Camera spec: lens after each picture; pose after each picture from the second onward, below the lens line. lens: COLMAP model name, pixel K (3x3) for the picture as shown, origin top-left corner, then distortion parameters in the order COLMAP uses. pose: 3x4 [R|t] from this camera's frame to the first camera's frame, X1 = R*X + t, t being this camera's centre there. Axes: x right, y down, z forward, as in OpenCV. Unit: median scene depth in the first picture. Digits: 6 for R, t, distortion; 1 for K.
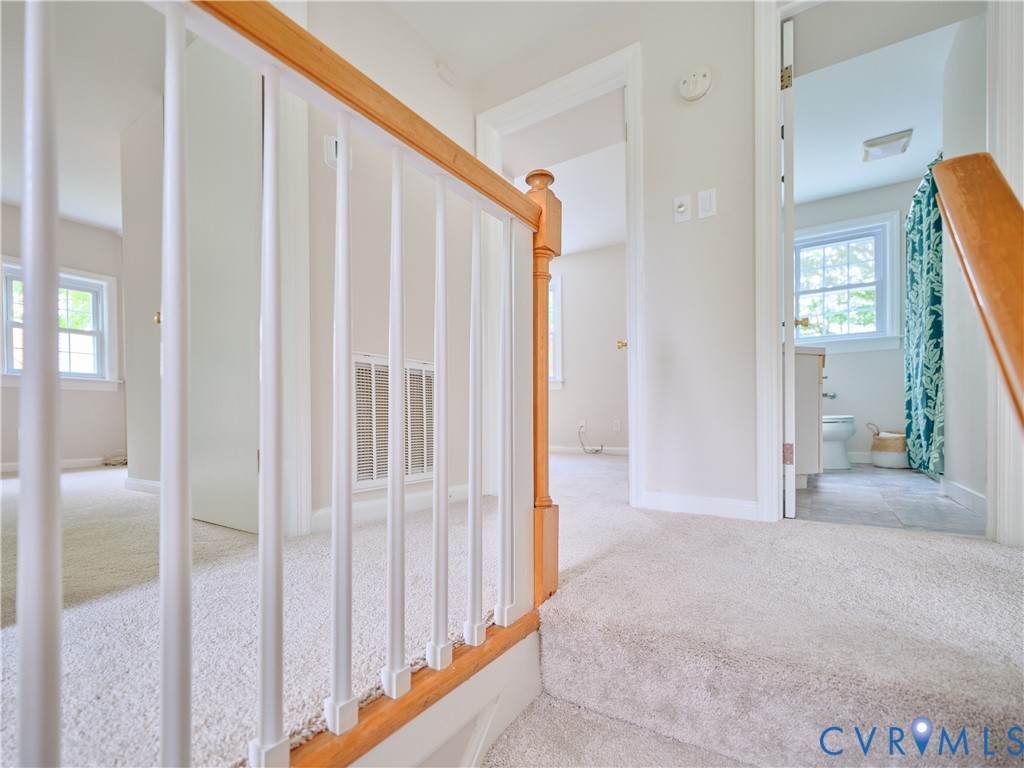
lens RADIAL K [[477.4, 0, 499.0], [0, 477.4, 420.7], [0, 0, 1]] dist [0.003680, -0.000269]
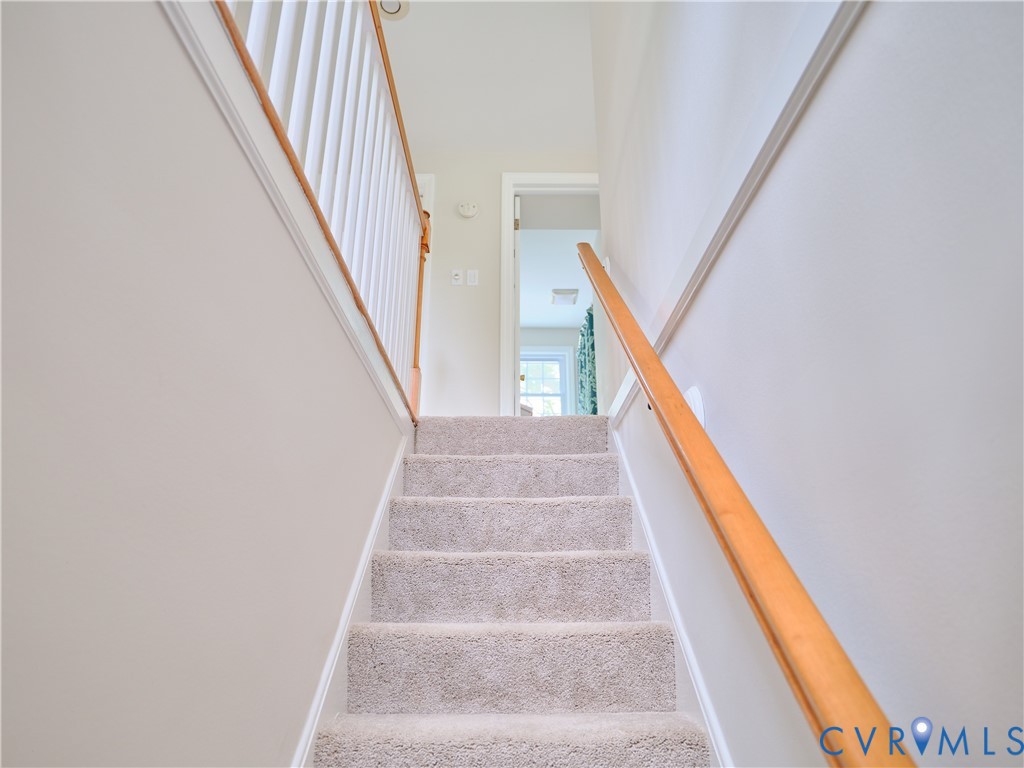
lens RADIAL K [[698.2, 0, 513.1], [0, 698.2, 384.8], [0, 0, 1]] dist [-0.003138, -0.000063]
pose [[0.824117, 0.212876, 0.524895, -0.398935], [-0.006527, 0.930197, -0.367003, 0.489050], [-0.566382, 0.299027, 0.767980, -0.486991]]
